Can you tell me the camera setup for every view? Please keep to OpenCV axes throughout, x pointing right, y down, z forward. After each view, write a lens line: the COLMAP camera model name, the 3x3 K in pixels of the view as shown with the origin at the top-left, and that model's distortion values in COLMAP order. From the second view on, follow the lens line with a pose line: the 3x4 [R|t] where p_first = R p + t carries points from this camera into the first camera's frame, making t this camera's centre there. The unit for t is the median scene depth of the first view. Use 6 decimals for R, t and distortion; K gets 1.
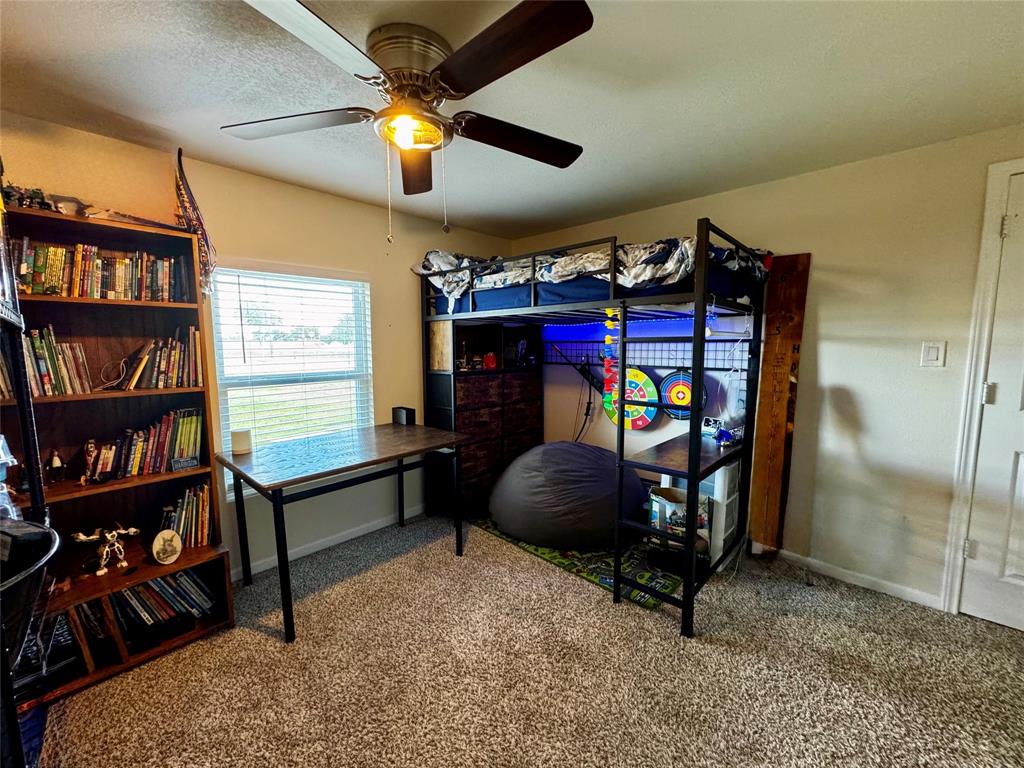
lens RADIAL K [[411.2, 0, 513.4], [0, 411.2, 386.4], [0, 0, 1]] dist [-0.003105, -0.000628]
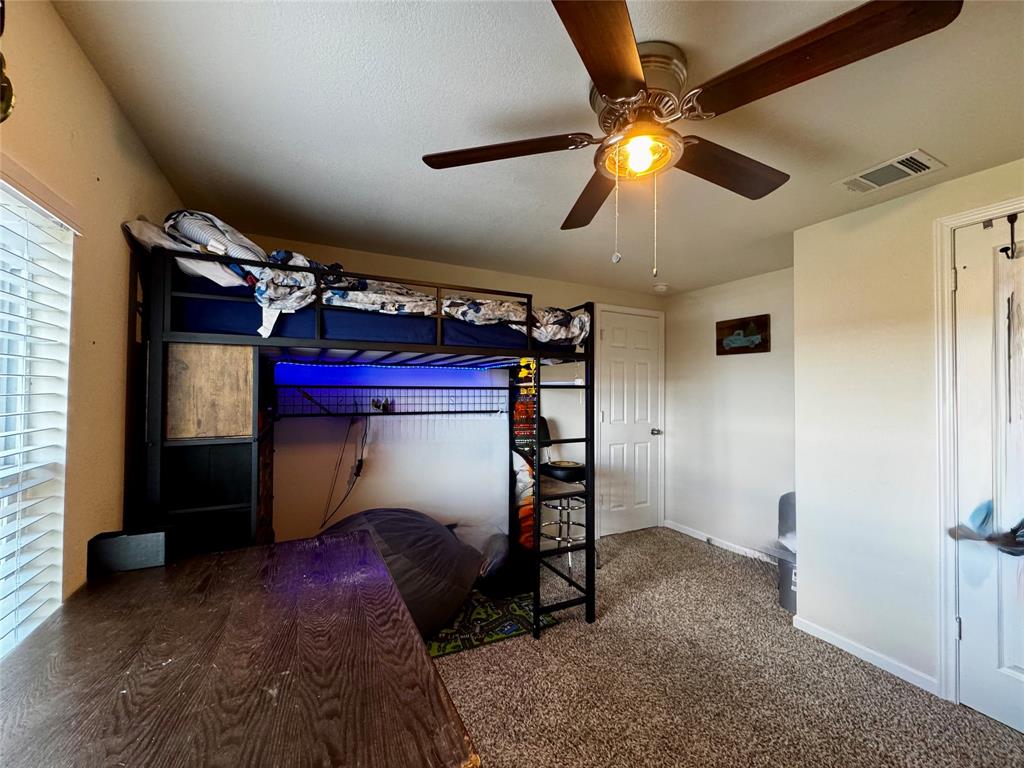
lens RADIAL K [[411.2, 0, 512.6], [0, 411.2, 385.9], [0, 0, 1]] dist [-0.003105, -0.000628]
pose [[0.346701, 0.015800, 0.937843, -0.670167], [0.088558, 0.994840, -0.049498, -0.055935], [-0.933786, 0.100214, 0.343513, 0.566317]]
